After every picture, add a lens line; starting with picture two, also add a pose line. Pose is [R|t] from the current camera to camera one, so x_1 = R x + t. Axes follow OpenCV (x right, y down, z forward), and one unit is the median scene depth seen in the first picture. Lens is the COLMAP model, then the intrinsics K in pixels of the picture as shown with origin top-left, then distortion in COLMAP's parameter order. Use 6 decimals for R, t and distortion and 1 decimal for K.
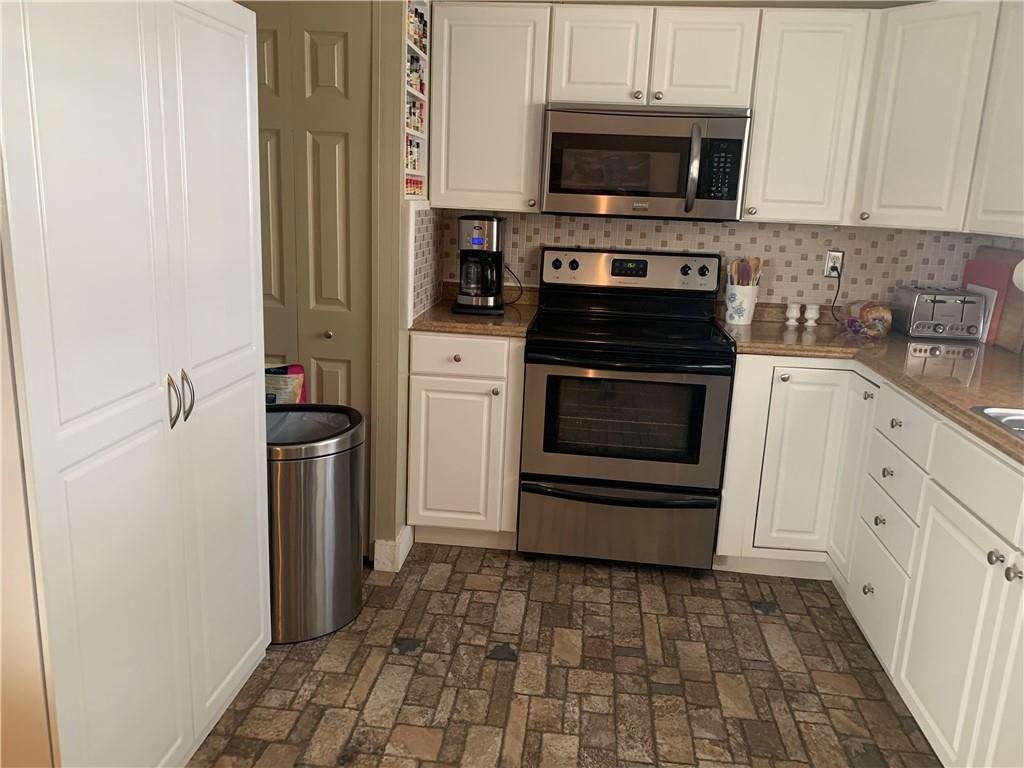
lens RADIAL K [[781.2, 0, 506.4], [0, 781.2, 383.8], [0, 0, 1]] dist [0.031416, -0.041017]
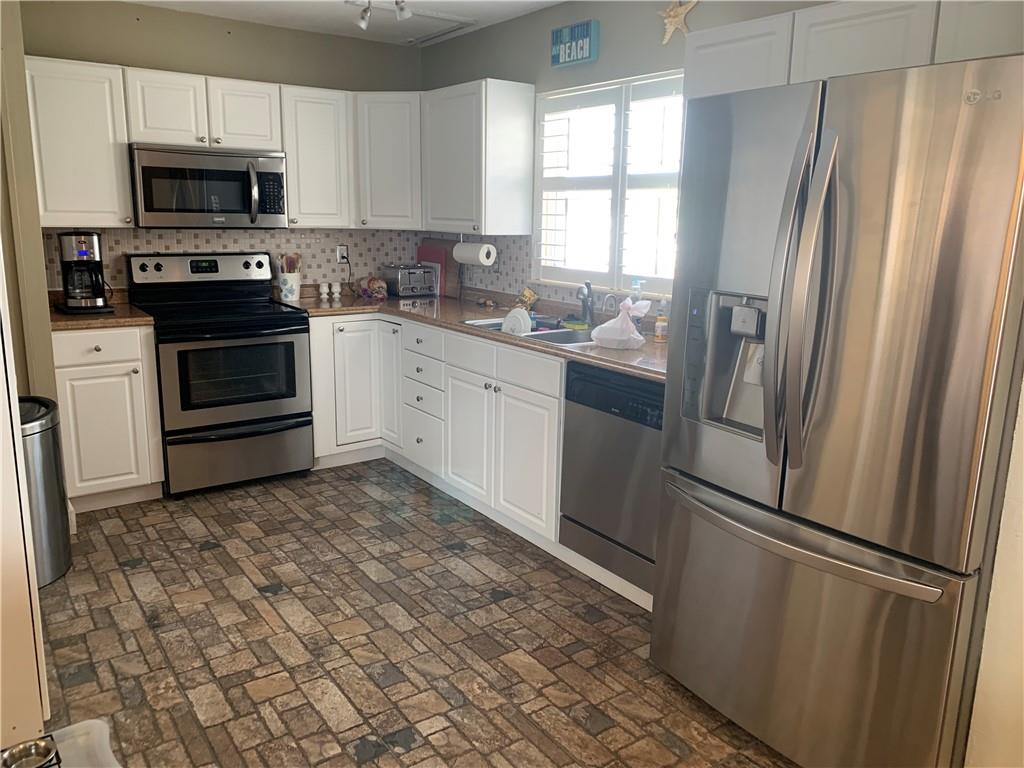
lens RADIAL K [[781.2, 0, 515.4], [0, 781.2, 383.6], [0, 0, 1]] dist [0.031416, -0.041017]
pose [[0.741910, -0.170240, 0.648527, -0.381240], [0.166305, 0.983728, 0.067979, 0.046421], [-0.649548, 0.057419, 0.758150, -0.358835]]
